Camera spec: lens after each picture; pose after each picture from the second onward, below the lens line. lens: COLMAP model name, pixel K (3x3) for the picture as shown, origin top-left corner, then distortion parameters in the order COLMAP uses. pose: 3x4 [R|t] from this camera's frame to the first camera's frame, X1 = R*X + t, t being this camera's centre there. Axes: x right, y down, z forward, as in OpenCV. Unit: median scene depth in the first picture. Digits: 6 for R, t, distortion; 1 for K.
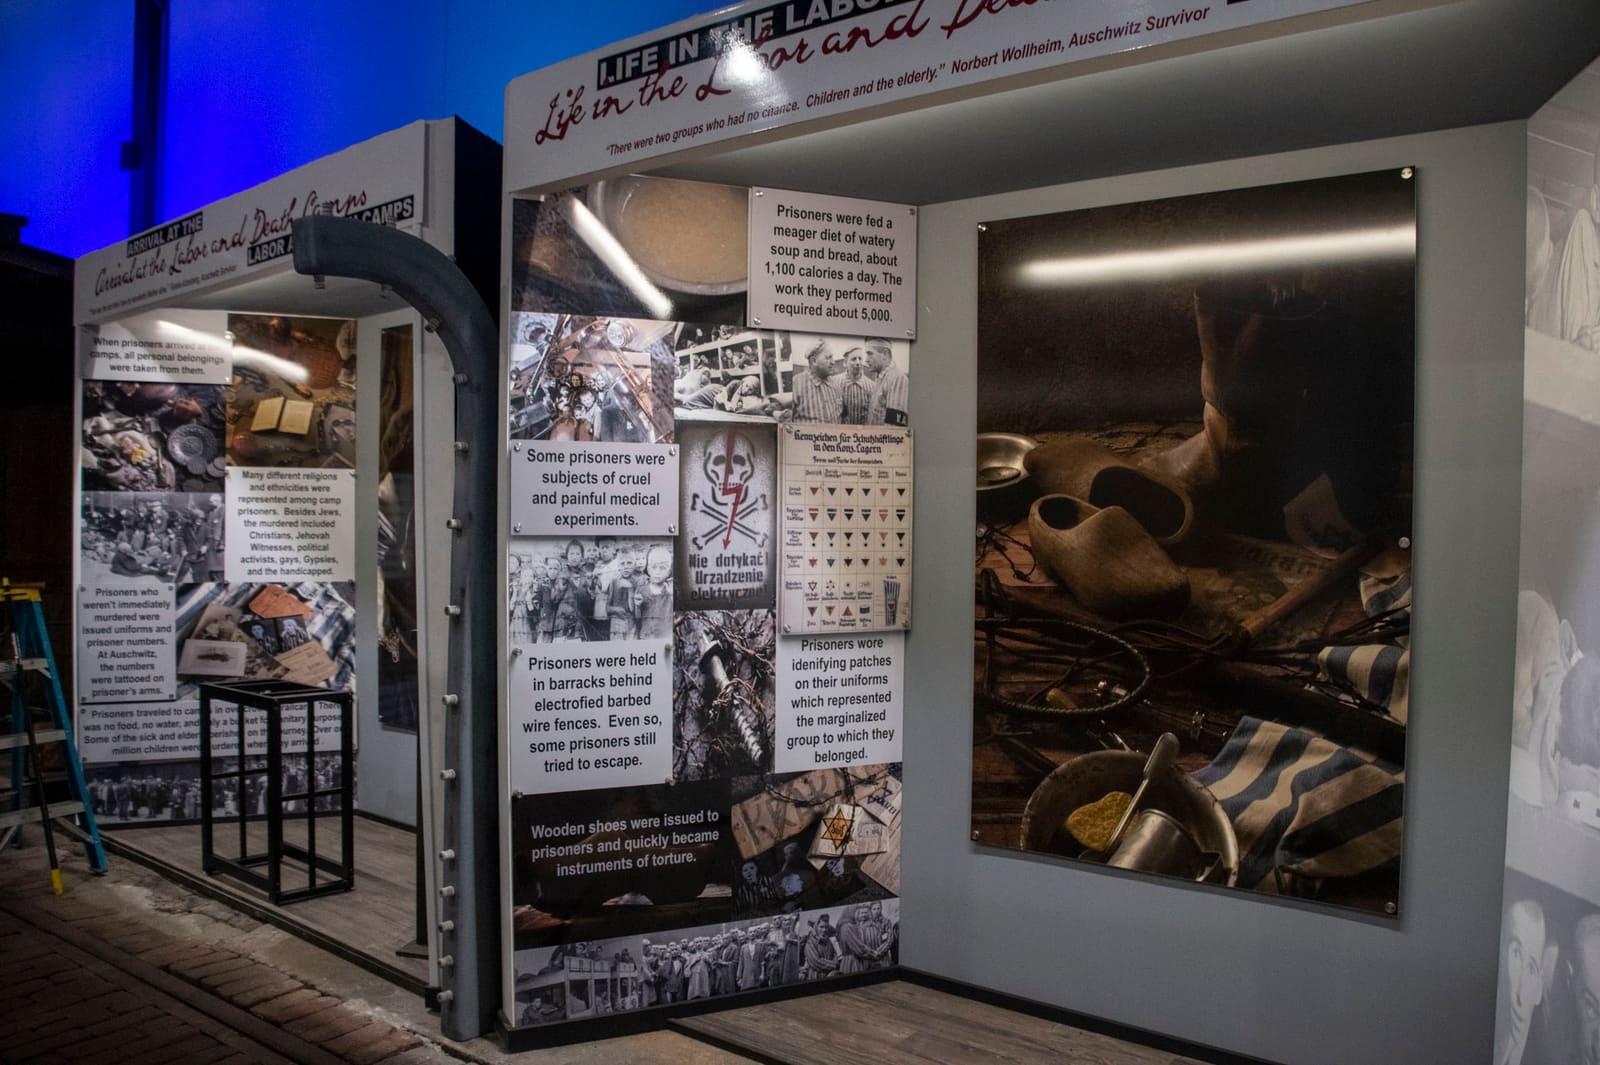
lens RADIAL K [[1243.3, 0, 805.4], [0, 1243.3, 545.3], [0, 0, 1]] dist [-0.113599, 0.003922]
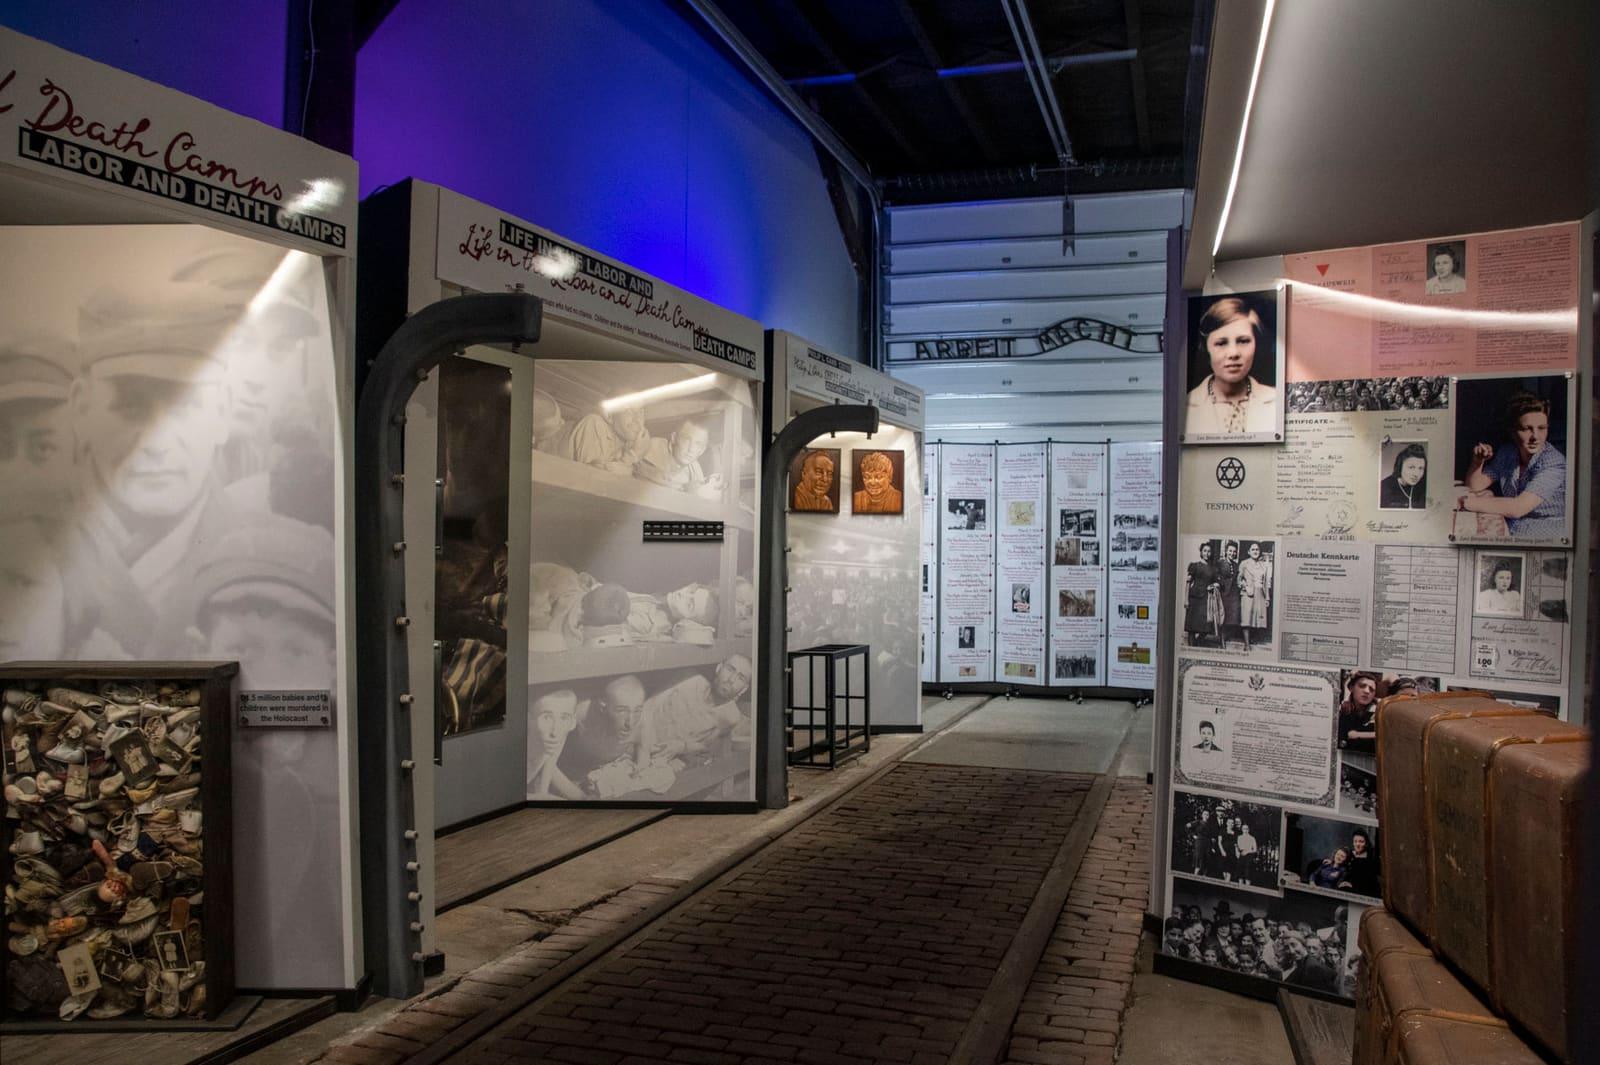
lens RADIAL K [[1248.1, 0, 809.5], [0, 1248.1, 538.6], [0, 0, 1]] dist [-0.121131, 0.032451]
pose [[-0.310215, -0.017633, 0.950503, -1.662521], [0.008713, 0.999733, 0.021390, -0.051162], [-0.950626, 0.014917, -0.309979, 1.109532]]
